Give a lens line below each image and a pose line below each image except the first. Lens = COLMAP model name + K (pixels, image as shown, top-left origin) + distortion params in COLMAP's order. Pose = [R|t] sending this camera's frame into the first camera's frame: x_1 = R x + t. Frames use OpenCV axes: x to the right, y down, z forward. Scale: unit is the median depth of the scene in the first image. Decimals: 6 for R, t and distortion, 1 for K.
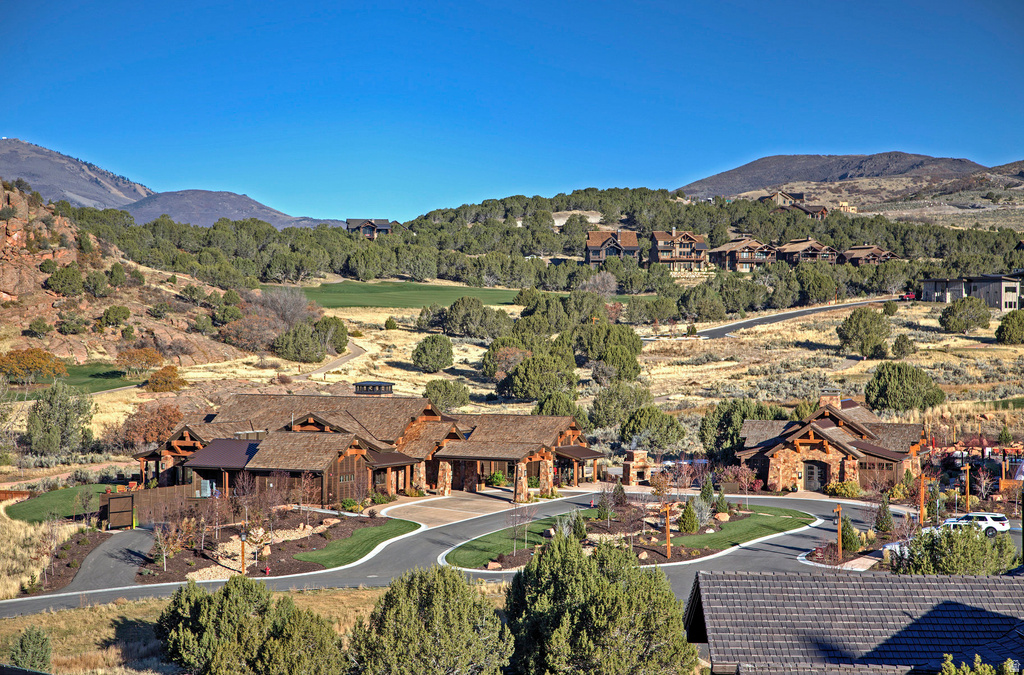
lens RADIAL K [[2362.7, 0, 506.1], [0, 2362.7, 333.0], [0, 0, 1]] dist [0.458857, 0.000000]
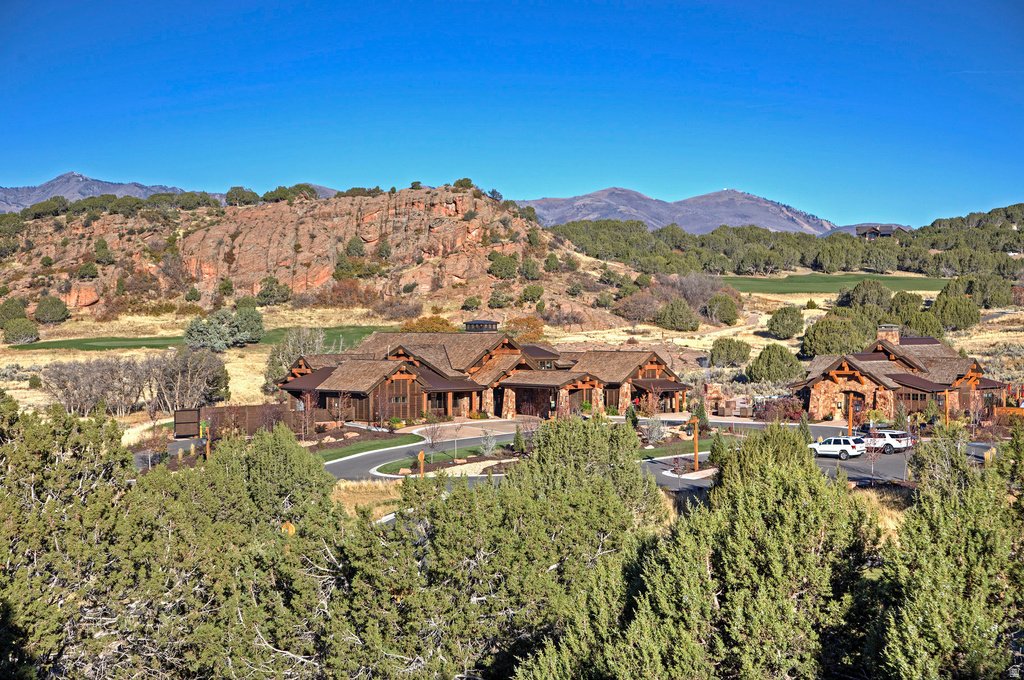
lens RADIAL K [[1828.6, 0, 504.4], [0, 1828.6, 336.4], [0, 0, 1]] dist [0.285536, 0.000000]
pose [[0.945635, -0.000960, -0.325227, 0.240156], [0.000767, 0.999999, -0.000721, 0.028755], [0.325228, 0.000433, 0.945636, 0.174005]]
